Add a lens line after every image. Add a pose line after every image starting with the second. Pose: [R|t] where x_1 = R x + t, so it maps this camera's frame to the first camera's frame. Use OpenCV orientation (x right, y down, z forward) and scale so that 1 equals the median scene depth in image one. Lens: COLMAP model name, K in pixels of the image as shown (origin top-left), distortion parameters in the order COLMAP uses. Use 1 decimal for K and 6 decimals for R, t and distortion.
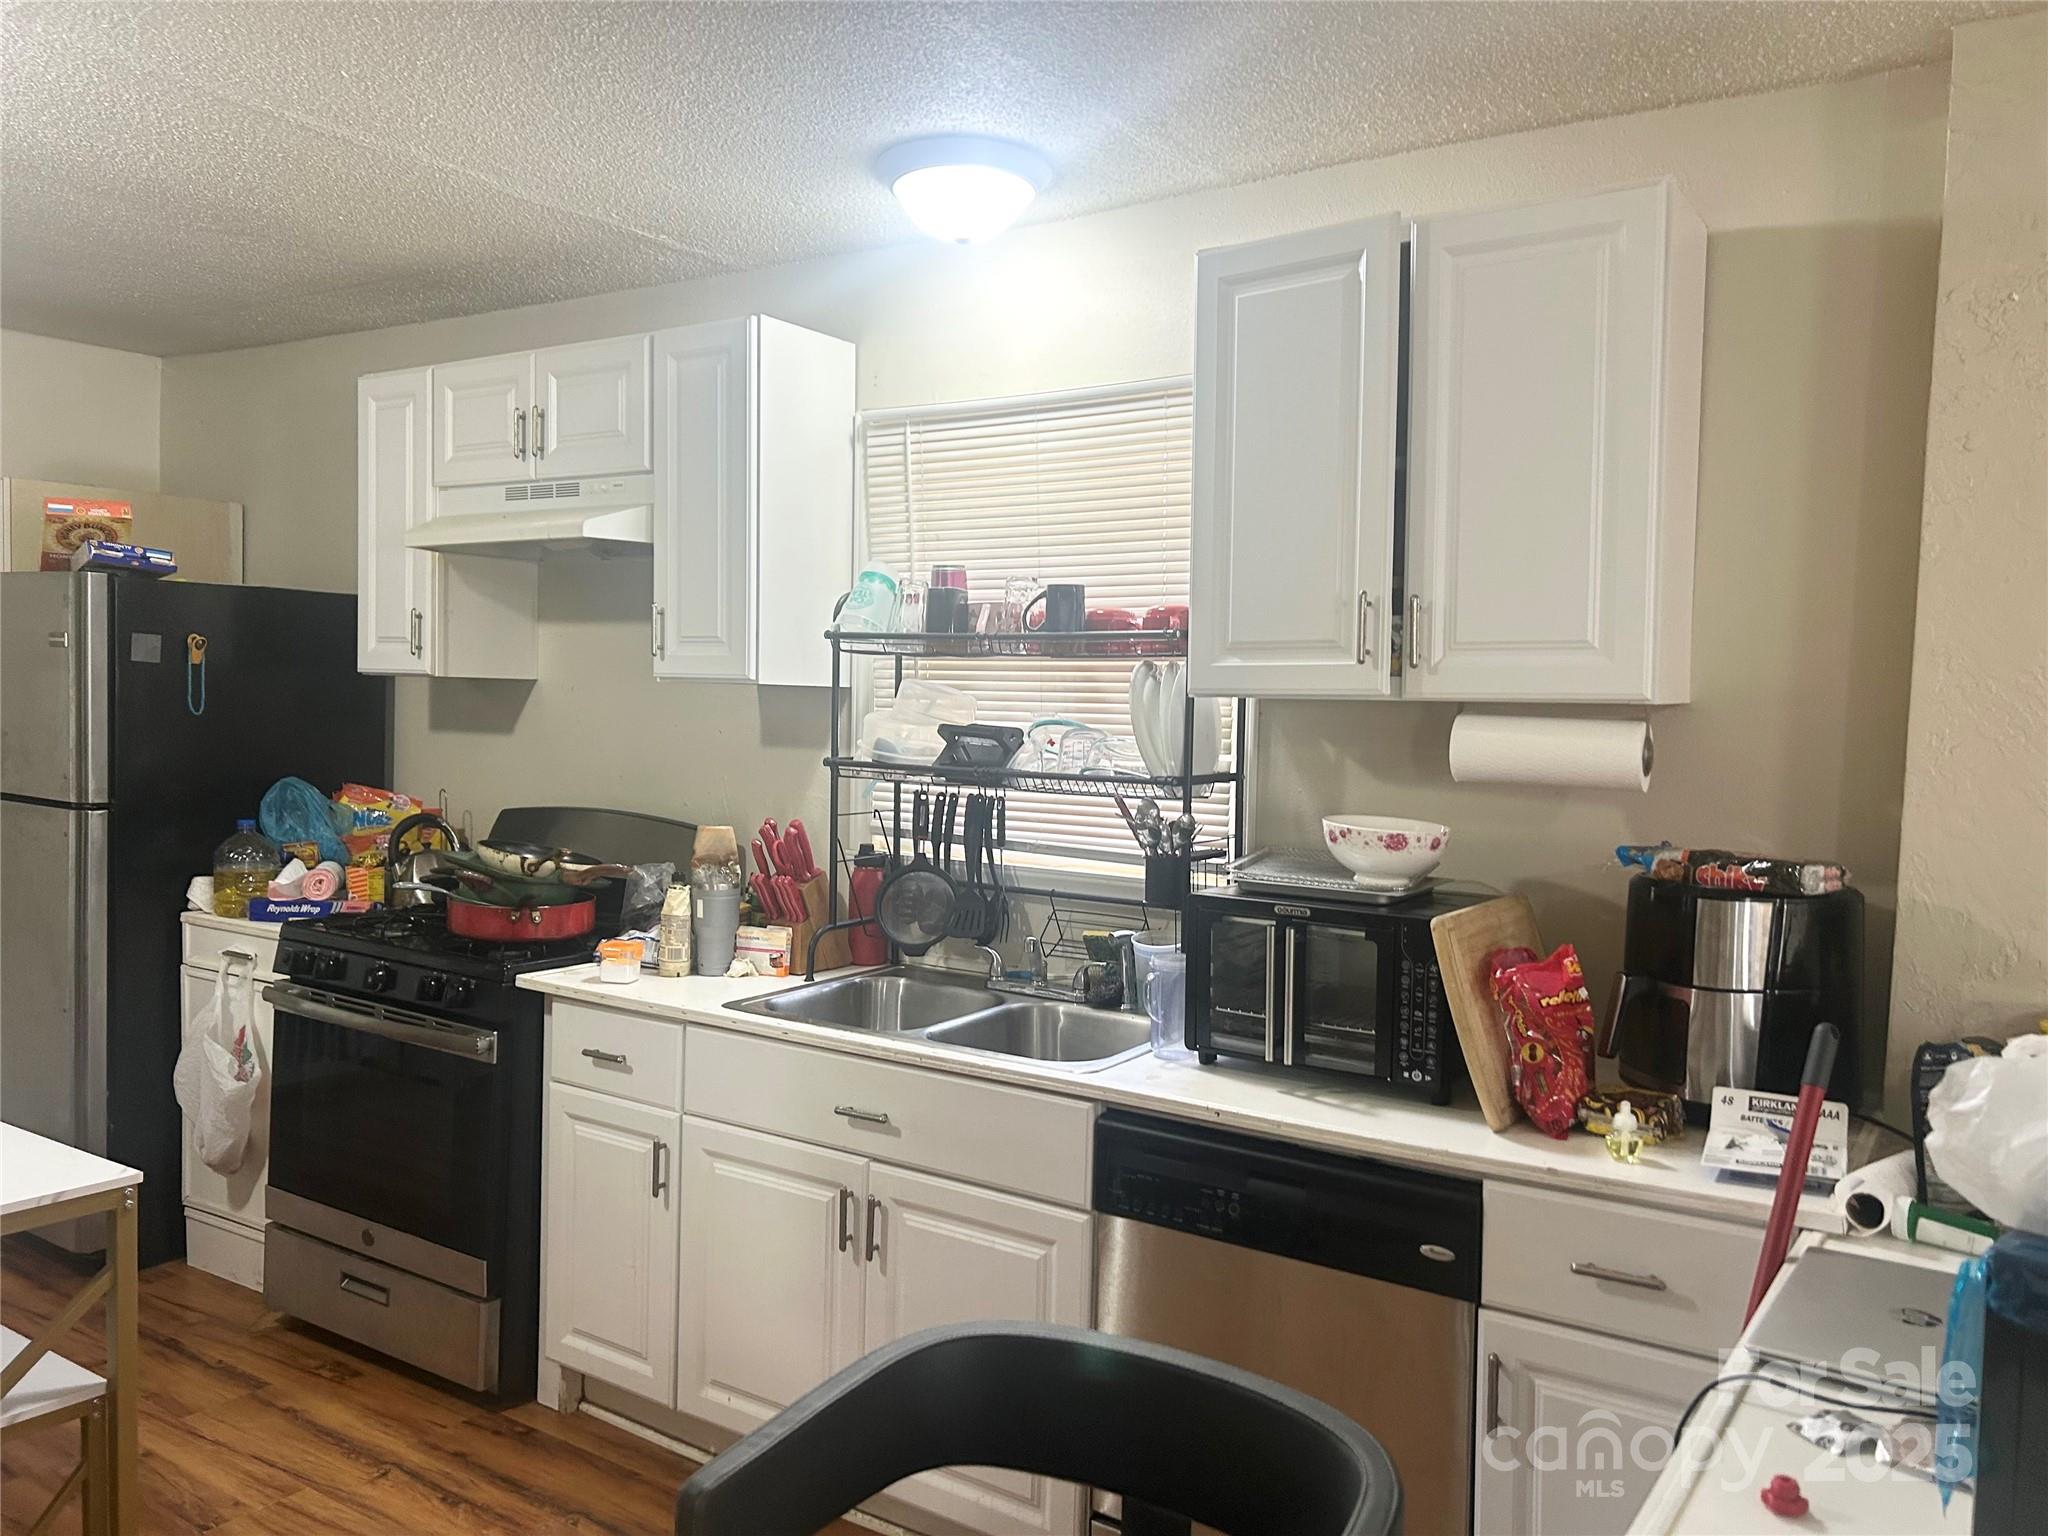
lens RADIAL K [[1564.4, 0, 1024.0], [0, 1564.4, 768.0], [0, 0, 1]] dist [0.134413, -0.180209]
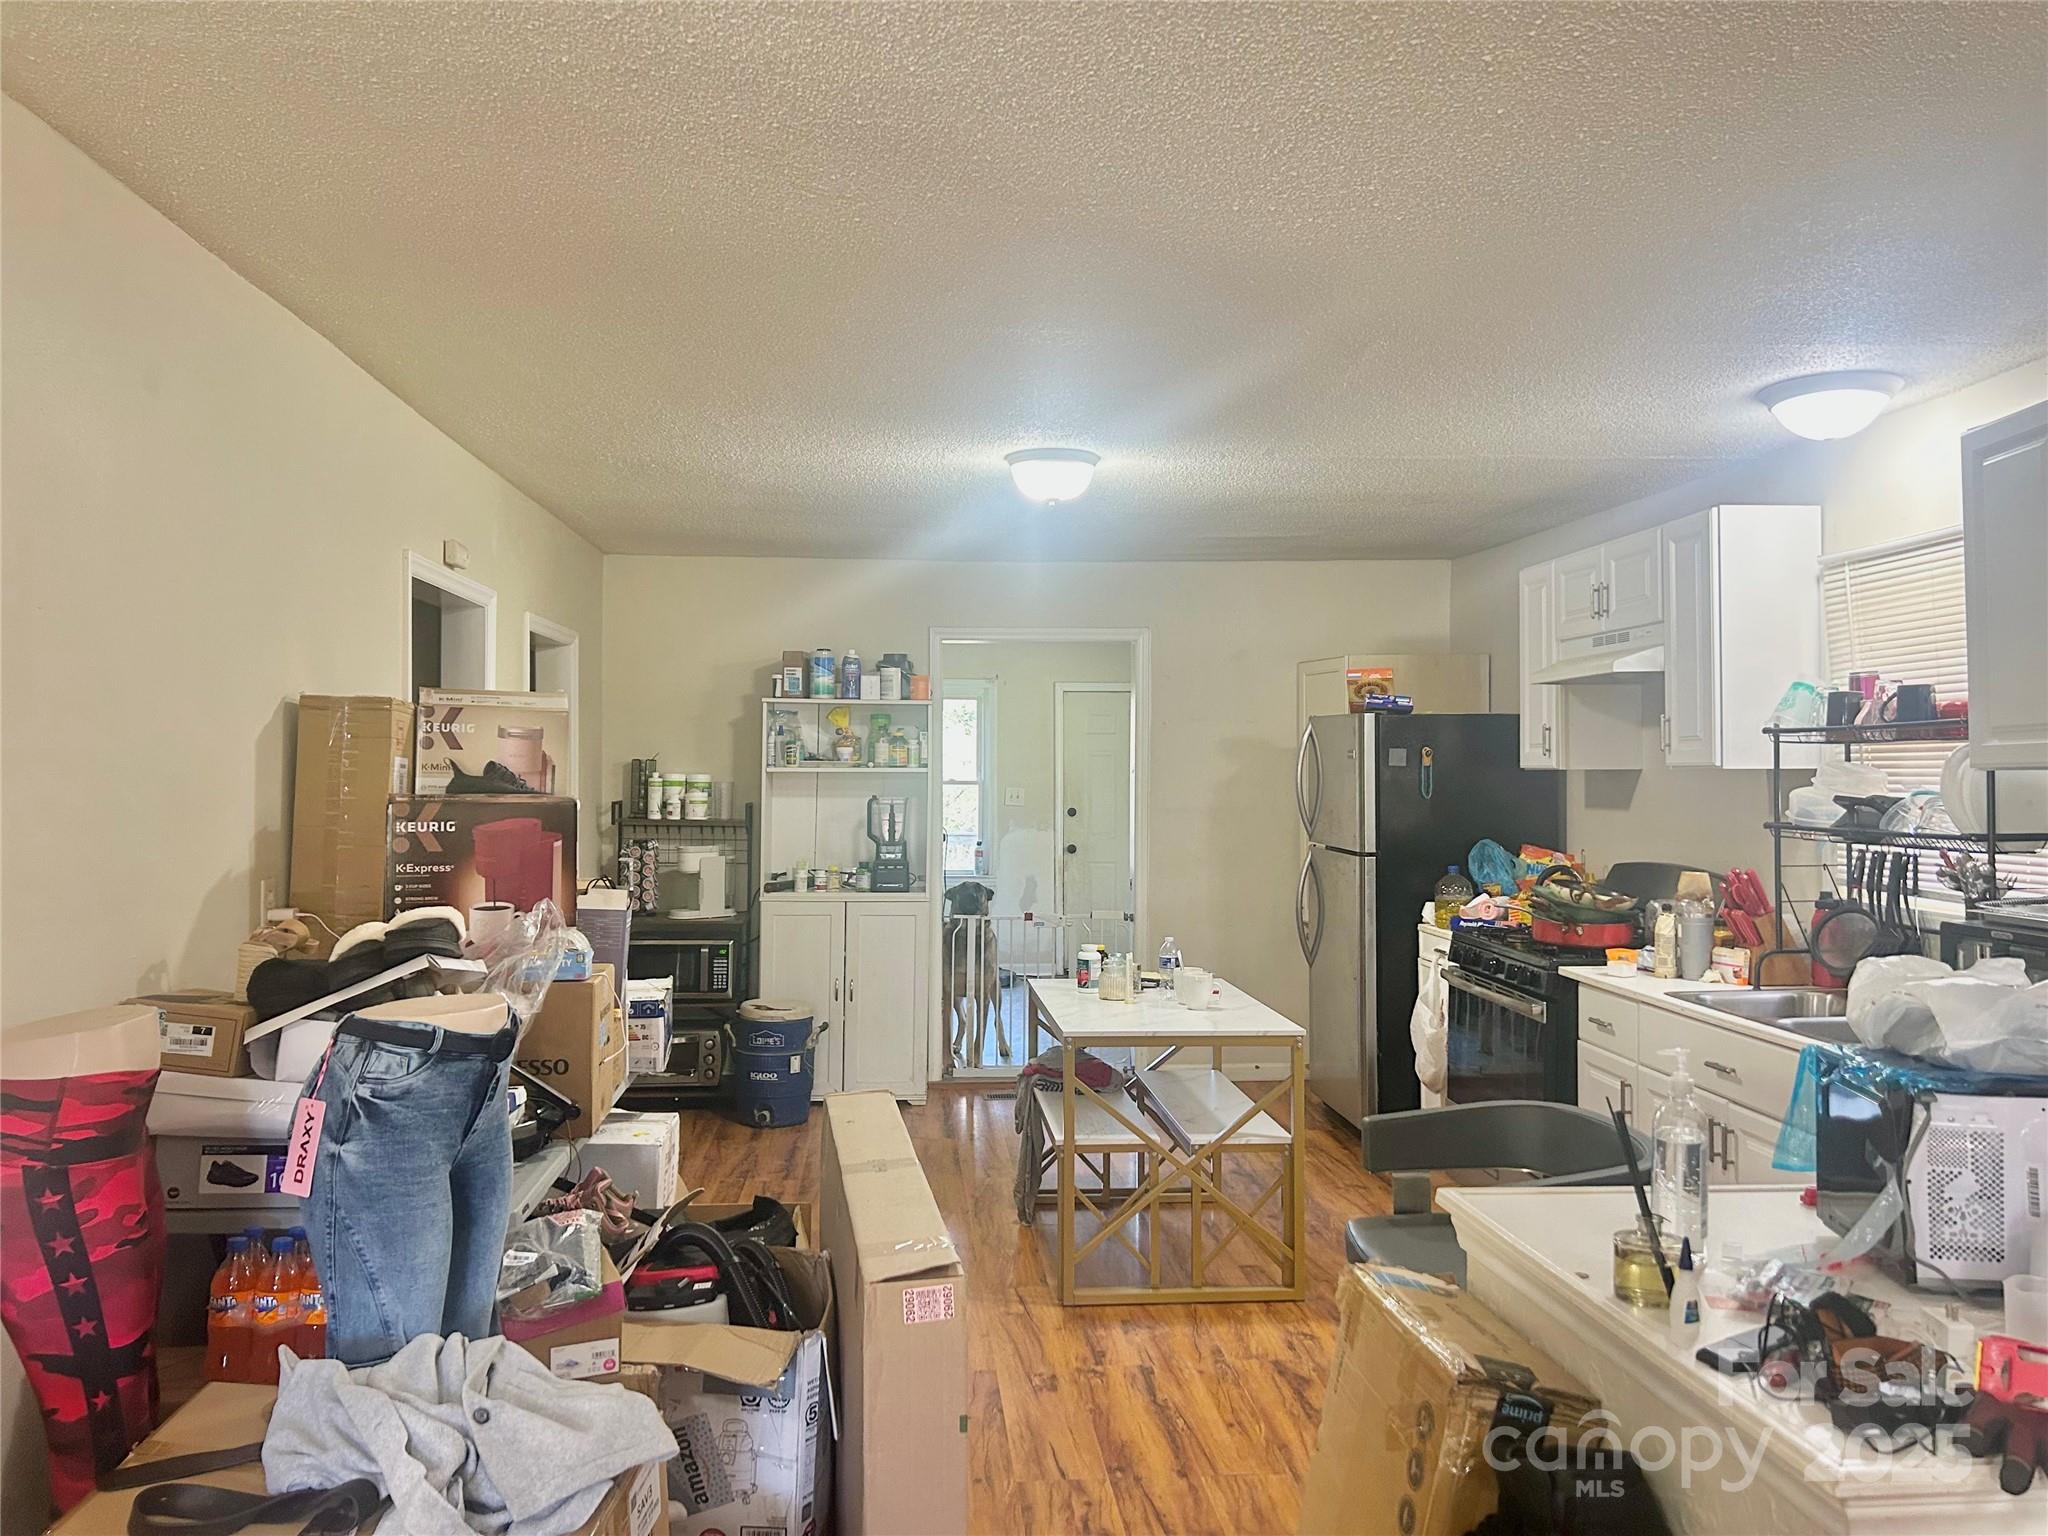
lens RADIAL K [[1564.4, 0, 1024.0], [0, 1564.4, 768.0], [0, 0, 1]] dist [0.134413, -0.180209]
pose [[0.636538, -0.027532, -0.770754, 0.513142], [-0.017623, 0.998582, -0.050225, 0.026169], [0.771044, 0.045553, 0.635151, -0.351142]]
